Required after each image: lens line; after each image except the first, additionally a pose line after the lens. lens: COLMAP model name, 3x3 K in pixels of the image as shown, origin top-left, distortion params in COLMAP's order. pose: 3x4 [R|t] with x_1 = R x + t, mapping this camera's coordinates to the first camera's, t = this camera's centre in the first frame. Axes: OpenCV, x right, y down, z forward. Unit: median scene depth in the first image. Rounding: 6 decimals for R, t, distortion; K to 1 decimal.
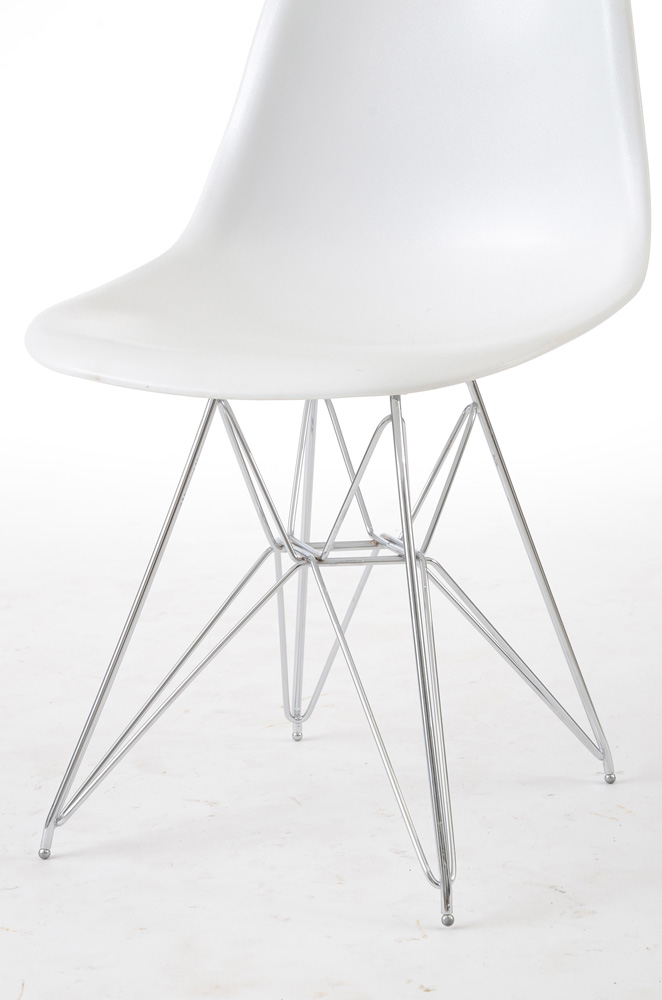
lens RADIAL K [[3002.5, 0, 331.6], [0, 3002.5, 500.1], [0, 0, 1]] dist [0.669770, 0.000000]
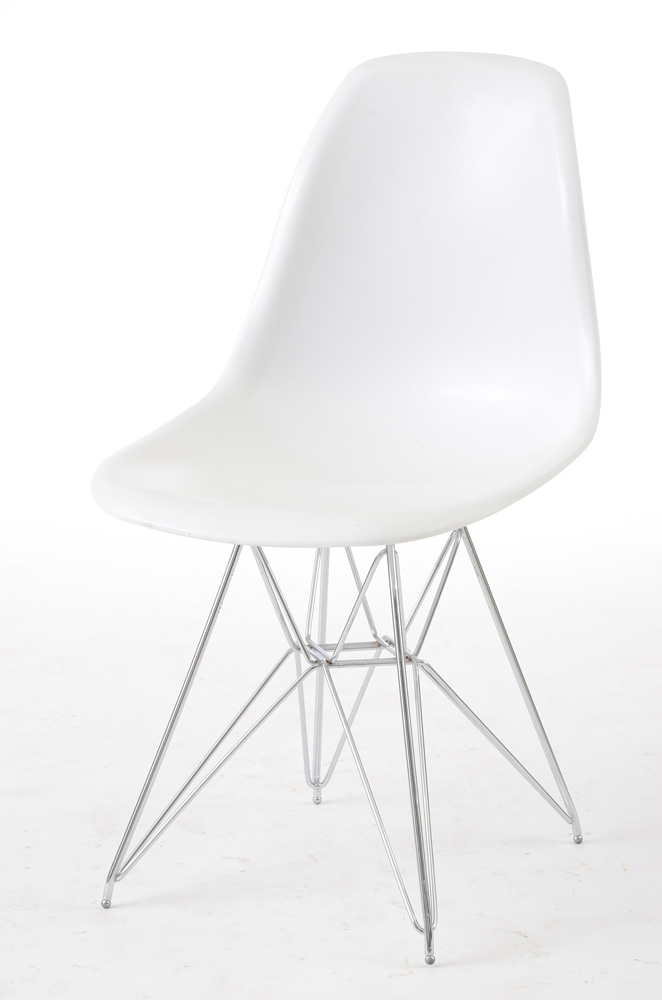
lens RADIAL K [[3937.2, 0, 330.2], [0, 3937.2, 500.4], [0, 0, 1]] dist [1.186263, 0.000000]
pose [[0.999731, -0.001986, -0.023123, 0.032823], [0.002611, 0.999631, 0.027054, -0.088516], [0.023061, -0.027107, 0.999367, -0.593969]]
